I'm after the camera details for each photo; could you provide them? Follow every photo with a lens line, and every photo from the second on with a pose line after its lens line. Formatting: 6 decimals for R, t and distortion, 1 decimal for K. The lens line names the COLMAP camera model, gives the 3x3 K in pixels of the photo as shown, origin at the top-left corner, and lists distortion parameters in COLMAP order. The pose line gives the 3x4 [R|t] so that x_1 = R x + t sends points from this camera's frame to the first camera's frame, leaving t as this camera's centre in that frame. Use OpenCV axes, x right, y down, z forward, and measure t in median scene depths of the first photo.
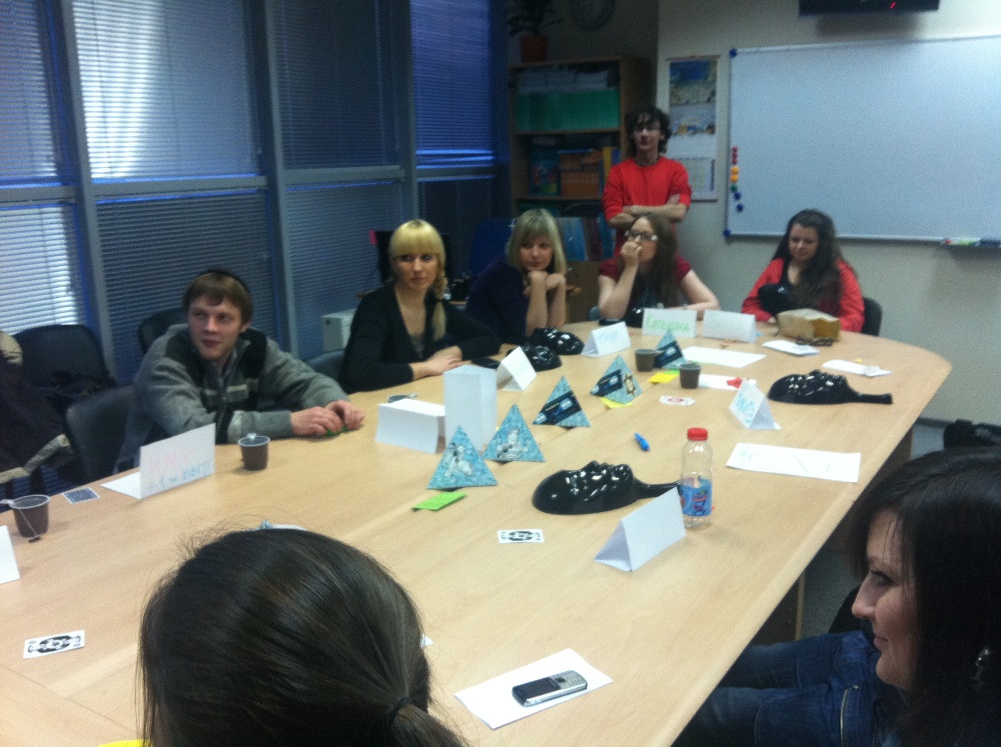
lens RADIAL K [[932.9, 0, 500.5], [0, 932.9, 373.5], [0, 0, 1]] dist [-0.009303, -0.029250]
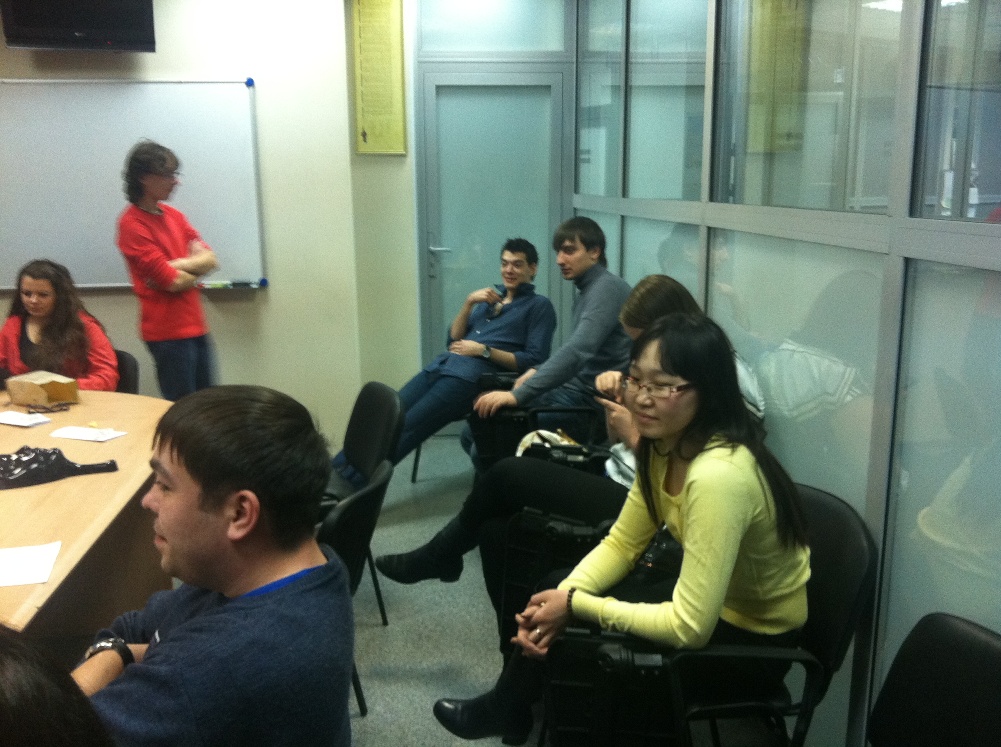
lens RADIAL K [[932.9, 0, 500.5], [0, 932.9, 373.5], [0, 0, 1]] dist [-0.009303, -0.029250]
pose [[0.770446, -0.110408, 0.627872, 0.102827], [0.141908, 0.989880, -0.000066, -0.005019], [-0.621511, 0.089151, 0.778316, 0.043475]]
